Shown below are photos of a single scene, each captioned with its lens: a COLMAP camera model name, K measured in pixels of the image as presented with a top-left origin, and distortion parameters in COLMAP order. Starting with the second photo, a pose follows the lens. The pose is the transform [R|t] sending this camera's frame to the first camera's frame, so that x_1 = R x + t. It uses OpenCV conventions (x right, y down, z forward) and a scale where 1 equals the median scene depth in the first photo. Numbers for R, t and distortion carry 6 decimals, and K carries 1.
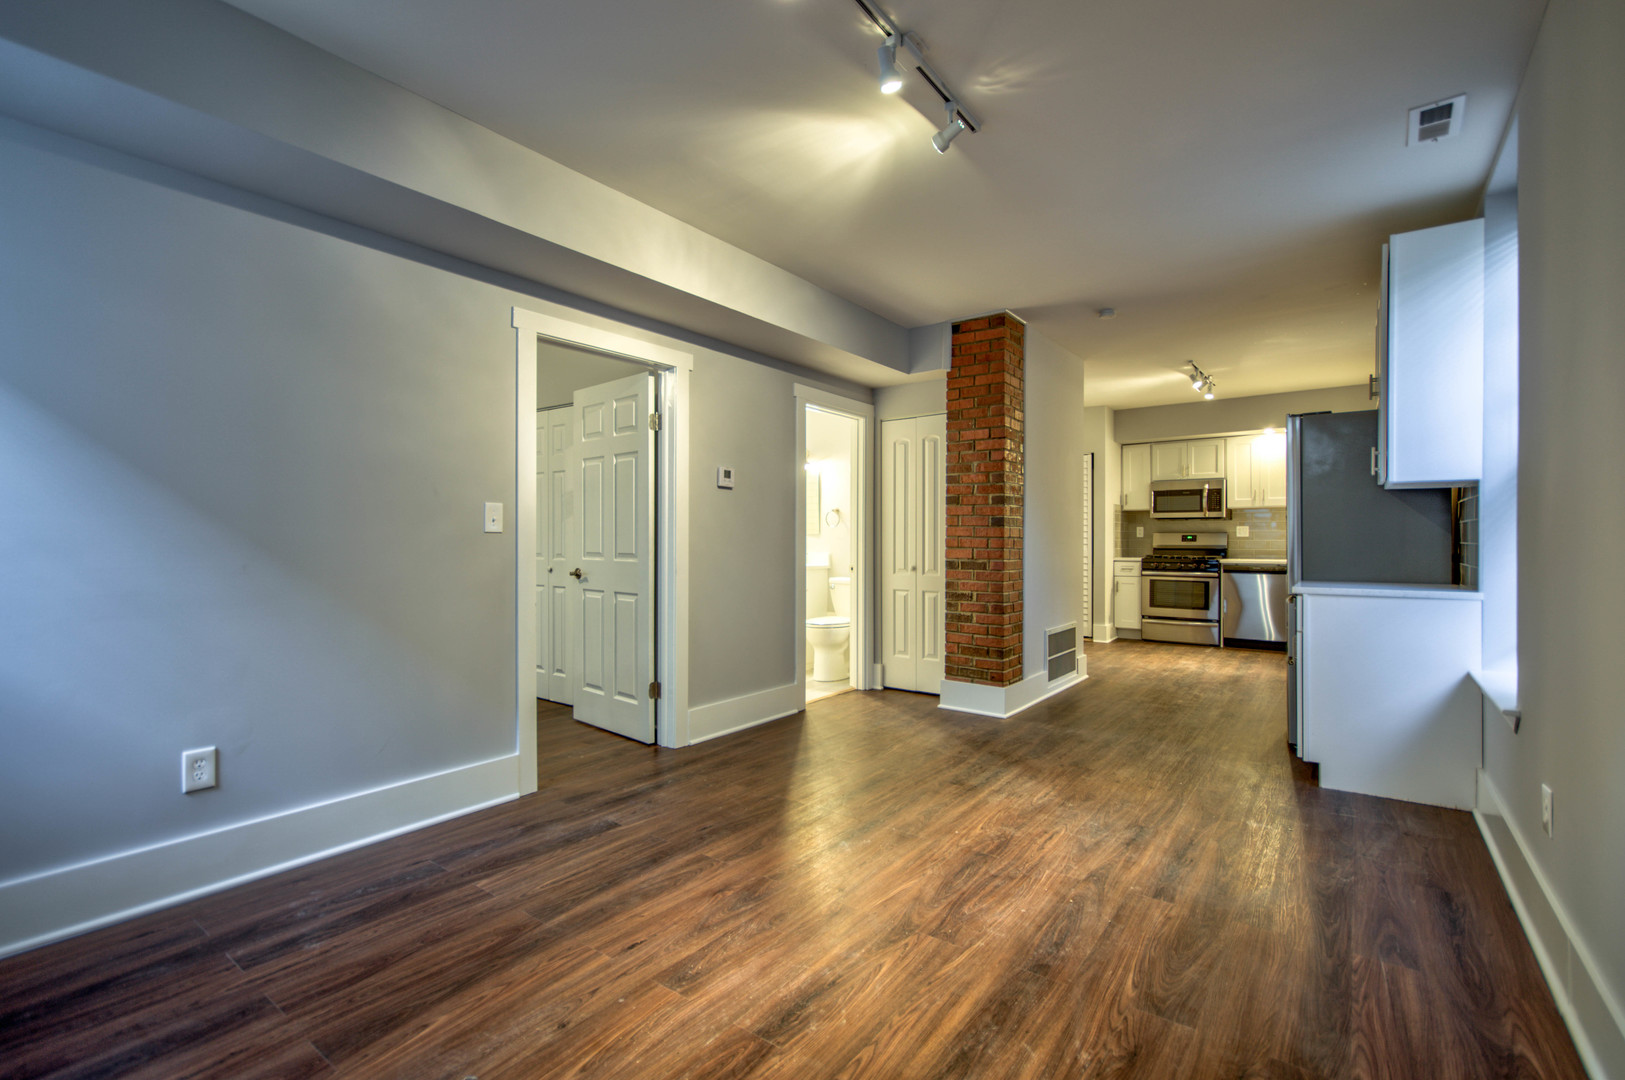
lens RADIAL K [[732.9, 0, 819.8], [0, 732.9, 538.8], [0, 0, 1]] dist [-0.001977, 0.000609]
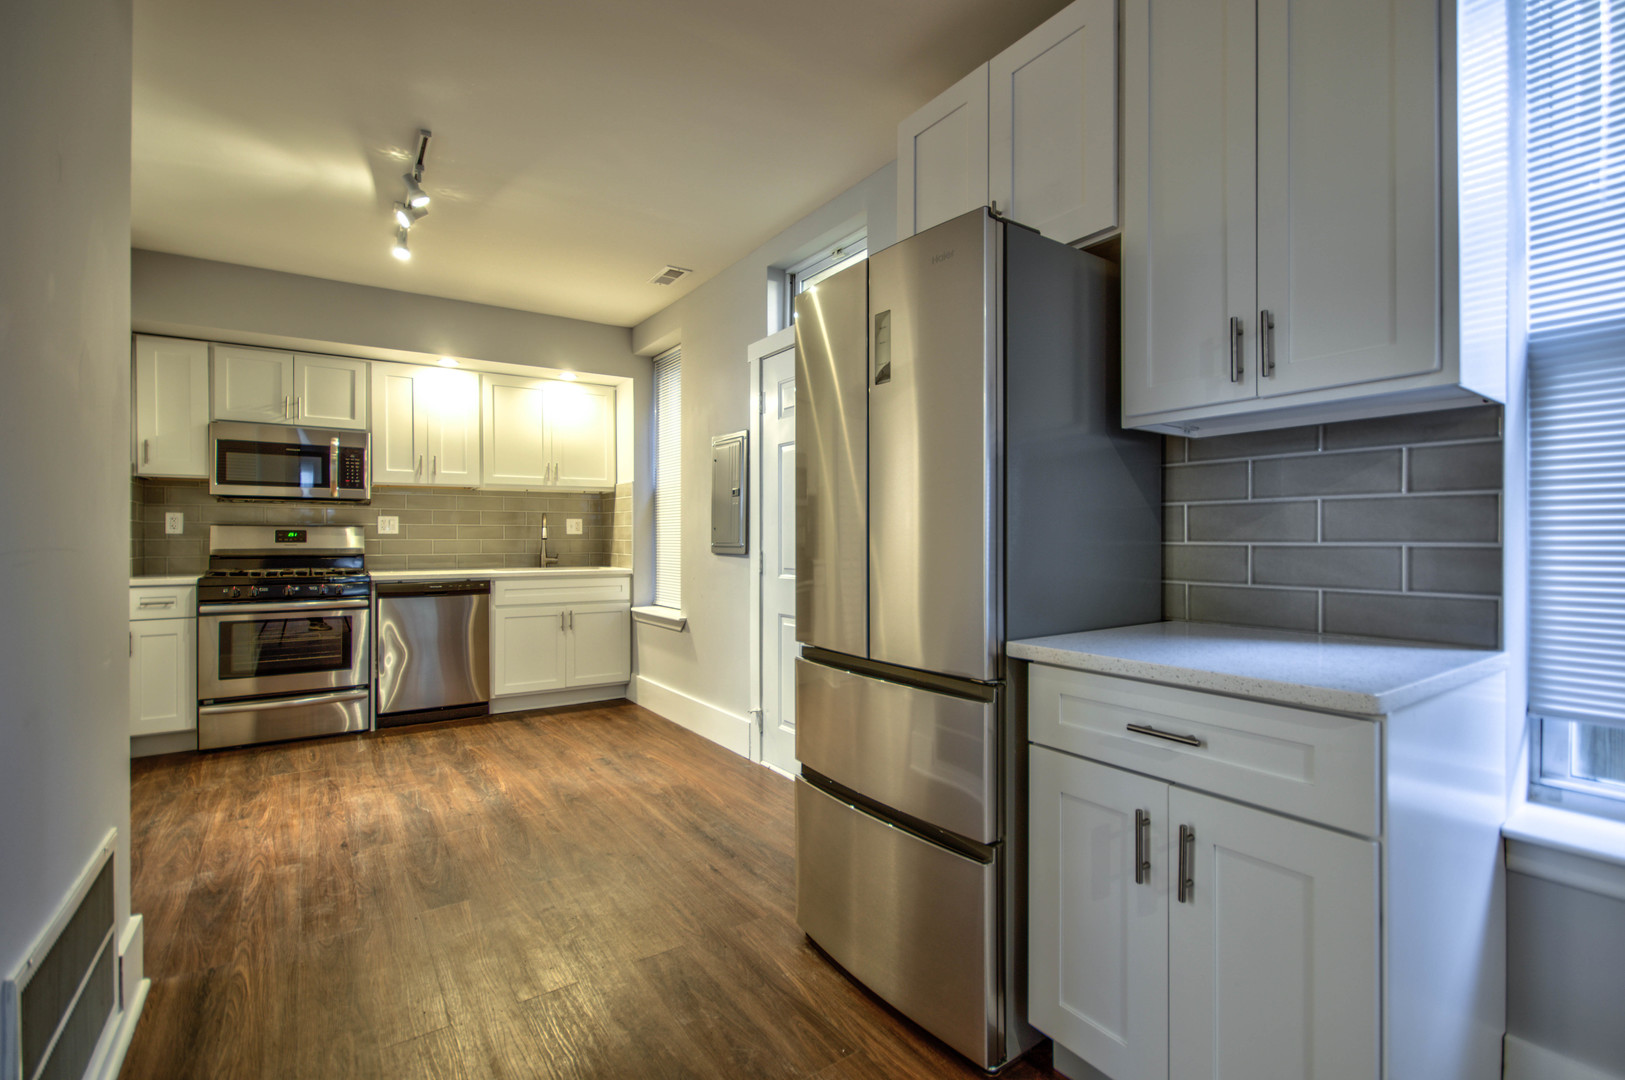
lens RADIAL K [[732.9, 0, 819.8], [0, 732.9, 538.8], [0, 0, 1]] dist [-0.001977, 0.000609]
pose [[0.324022, 0.000425, 0.946049, 0.223882], [-0.000744, 1.000000, -0.000194, 0.001774], [-0.946049, -0.000641, 0.324023, 0.846842]]
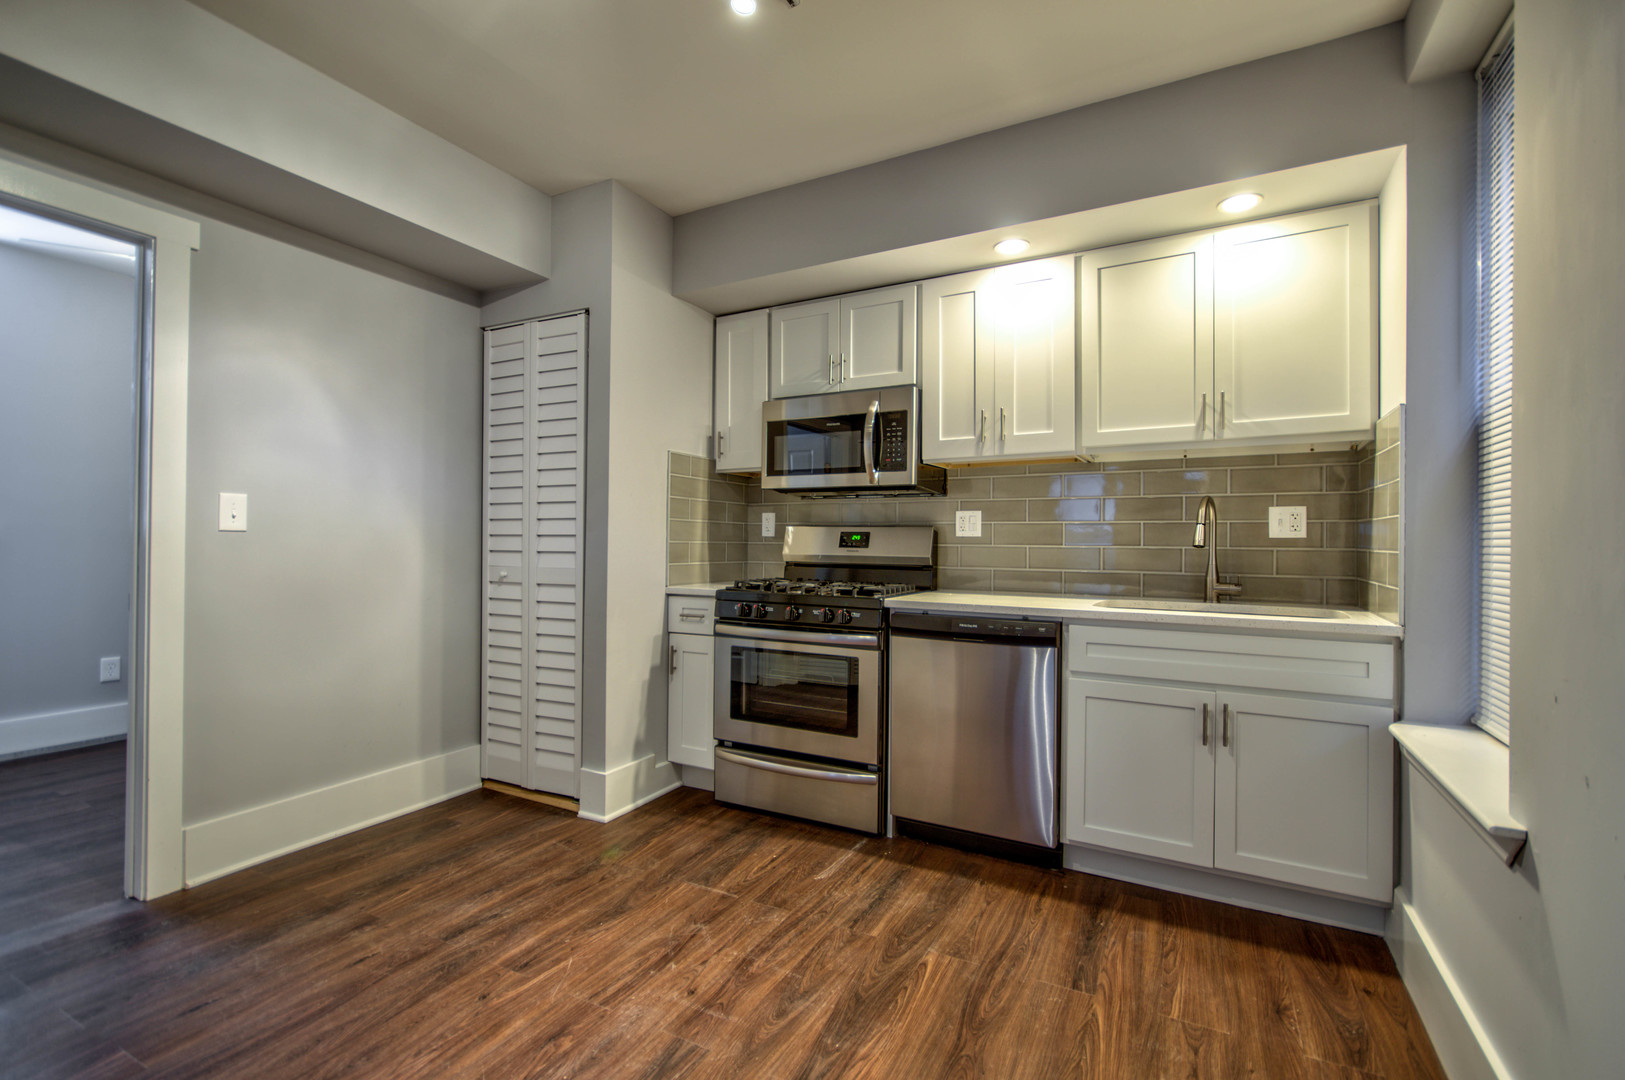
lens RADIAL K [[732.9, 0, 819.8], [0, 732.9, 538.8], [0, 0, 1]] dist [-0.001977, 0.000609]
pose [[0.988512, 0.011076, 0.150734, 0.781046], [-0.010480, 0.999934, -0.004749, 0.001704], [-0.150777, 0.003115, 0.988563, 1.097560]]
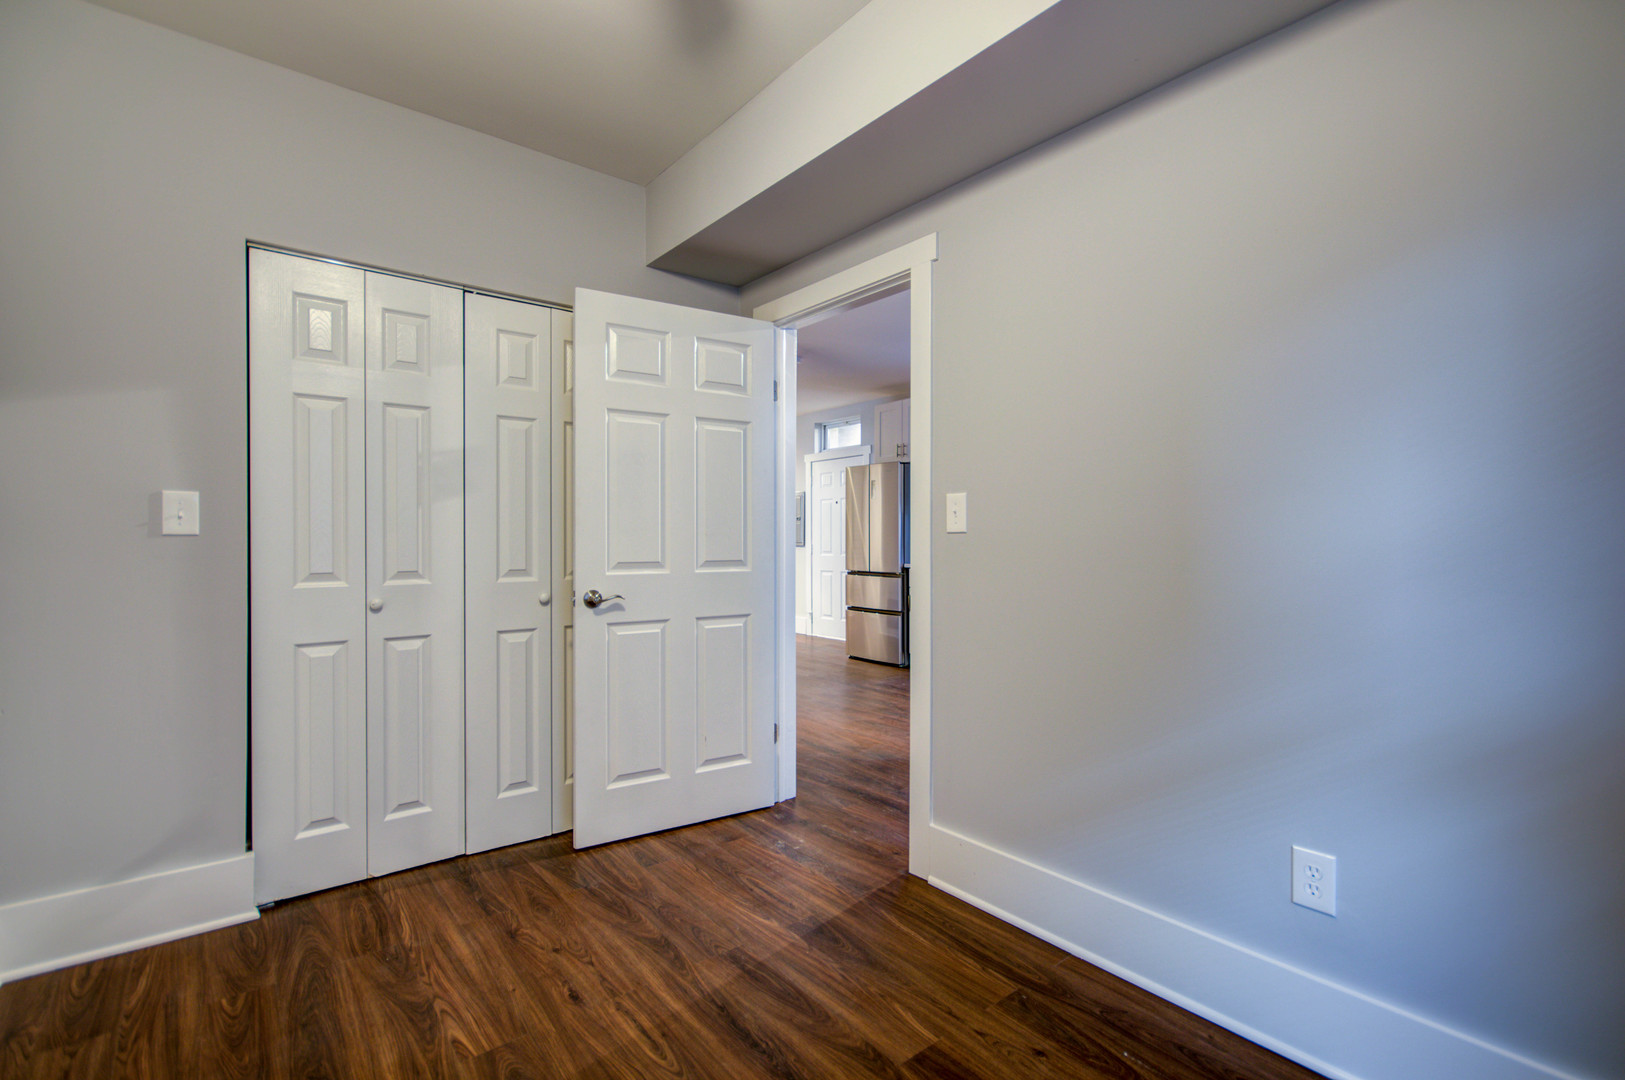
lens RADIAL K [[732.9, 0, 819.8], [0, 732.9, 538.8], [0, 0, 1]] dist [-0.001977, 0.000609]
pose [[0.252285, -0.002685, 0.967649, -0.859586], [0.002308, 0.999995, 0.002173, -0.002632], [-0.967650, 0.001685, 0.252290, 0.672006]]
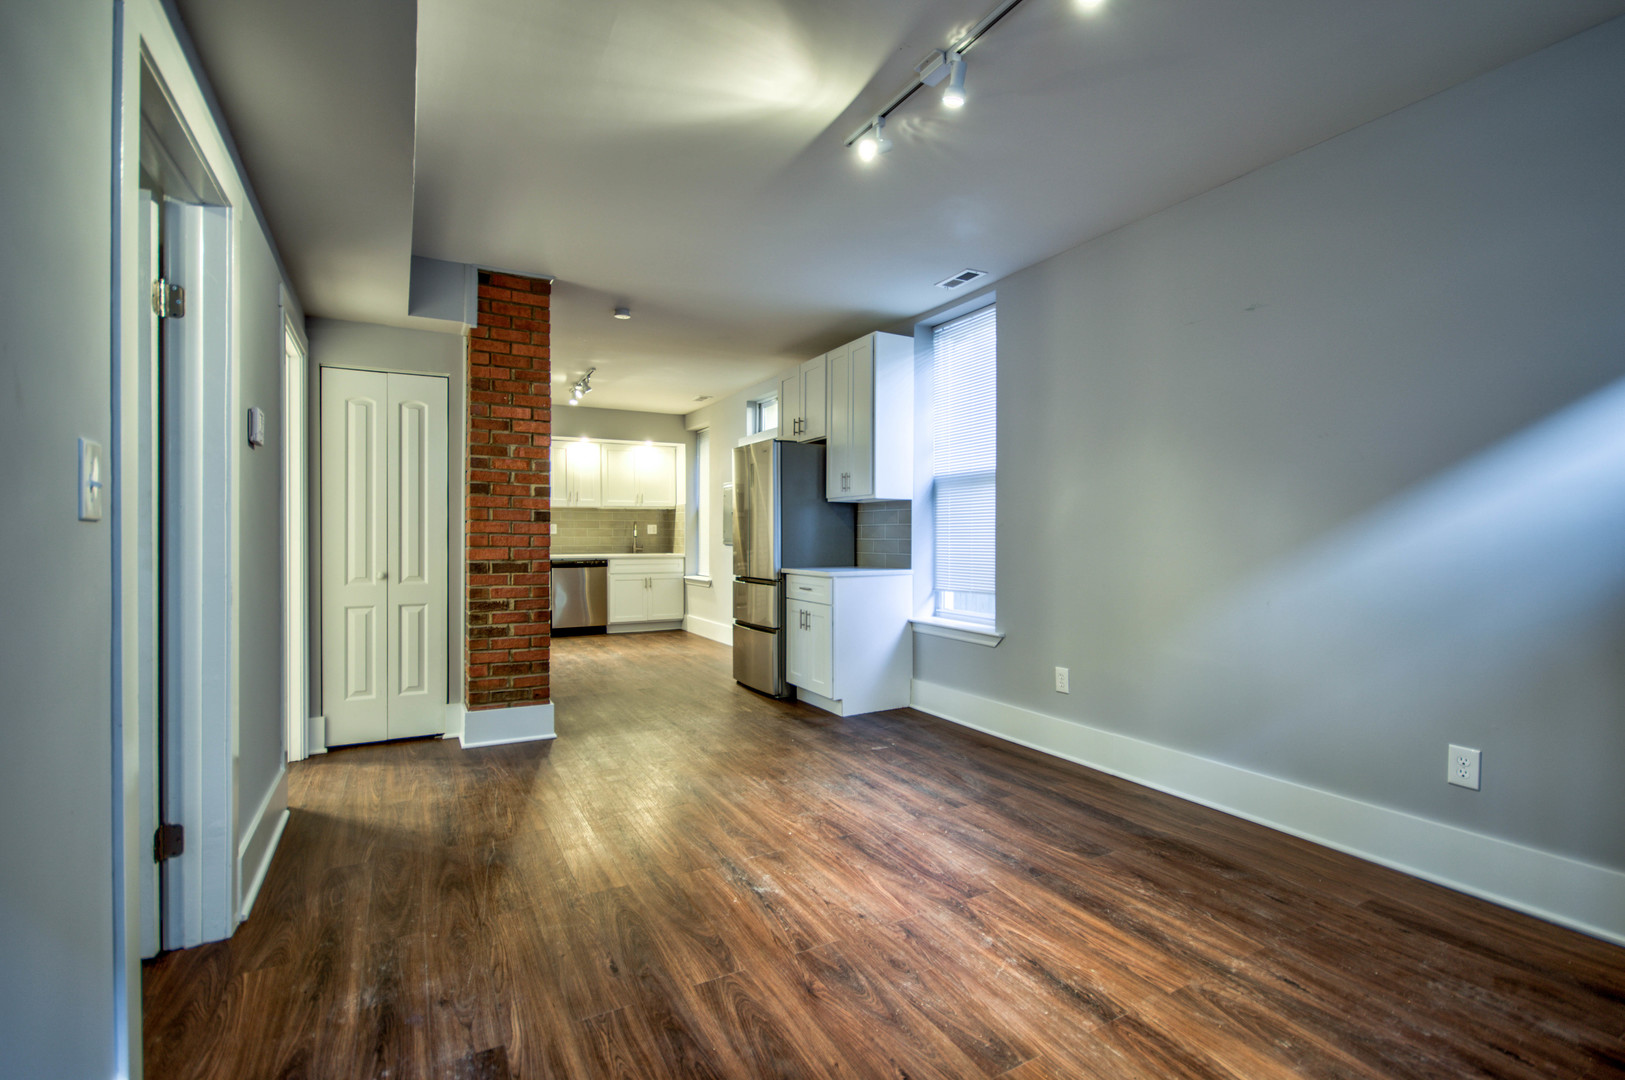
lens RADIAL K [[732.9, 0, 819.8], [0, 732.9, 538.8], [0, 0, 1]] dist [-0.001977, 0.000609]
pose [[0.410910, -0.003217, 0.911670, -0.438539], [-0.000850, 0.999992, 0.003912, -0.000453], [-0.911676, -0.002382, 0.410904, 0.352062]]
